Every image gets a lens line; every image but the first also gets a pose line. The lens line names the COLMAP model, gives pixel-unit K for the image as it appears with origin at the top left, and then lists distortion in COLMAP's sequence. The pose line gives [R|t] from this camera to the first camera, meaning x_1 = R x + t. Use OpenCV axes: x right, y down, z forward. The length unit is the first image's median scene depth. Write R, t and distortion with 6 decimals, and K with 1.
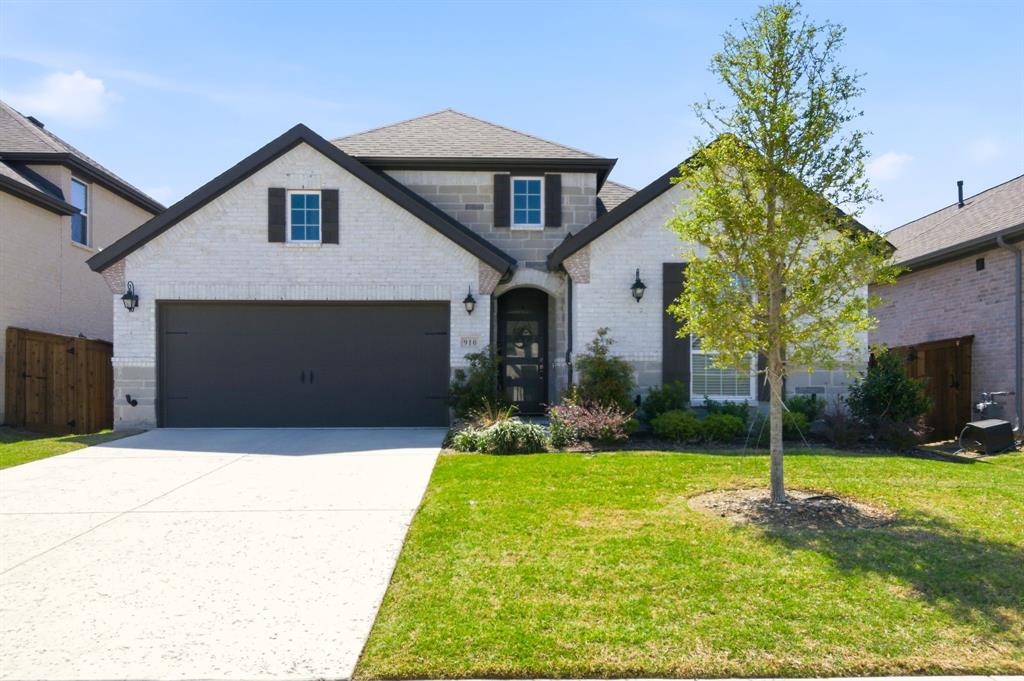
lens RADIAL K [[732.4, 0, 512.5], [0, 732.4, 336.1], [0, 0, 1]] dist [0.004287, -0.000127]
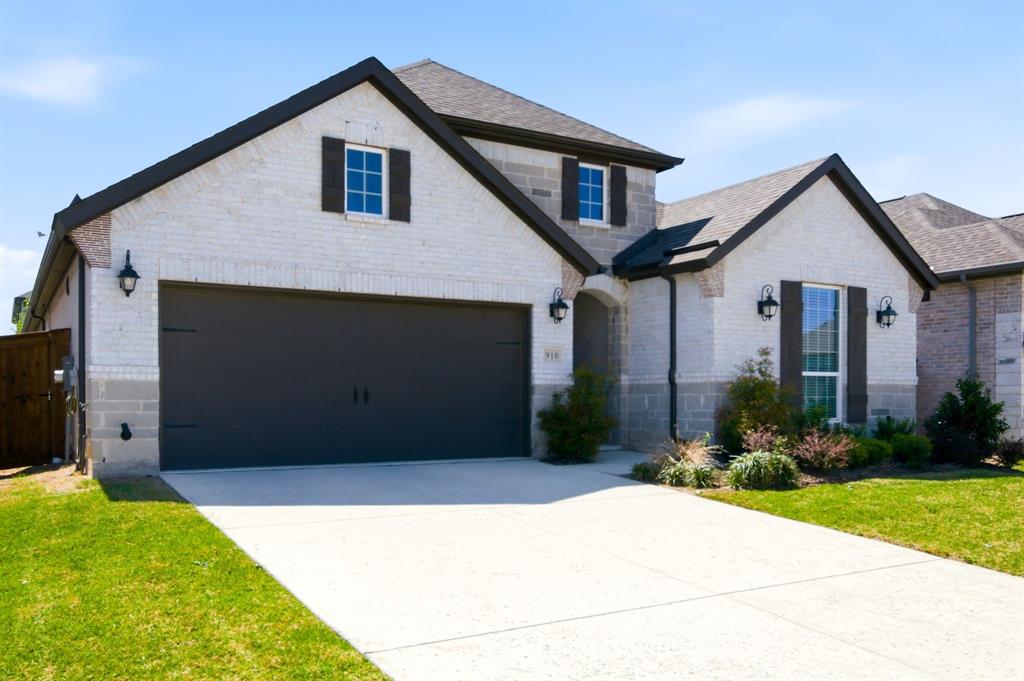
lens RADIAL K [[864.0, 0, 510.8], [0, 864.0, 343.3], [0, 0, 1]] dist [0.004634, 0.009206]
pose [[0.879877, 0.032332, 0.474100, -0.570059], [-0.038147, 0.999269, 0.002650, -0.006116], [-0.473667, -0.020417, 0.880467, 0.151486]]
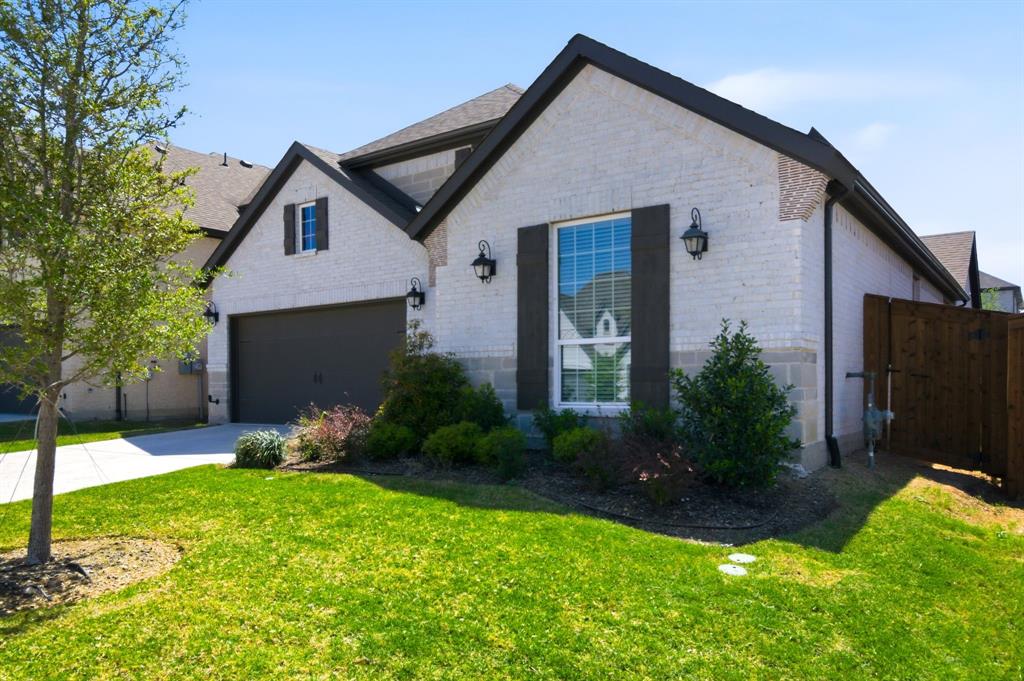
lens RADIAL K [[732.4, 0, 512.8], [0, 732.4, 342.1], [0, 0, 1]] dist [0.004287, -0.000127]
pose [[0.787502, -0.039707, -0.615032, 0.596173], [0.051814, 0.998655, 0.001869, 0.015542], [0.614130, -0.033339, 0.788500, 0.343803]]
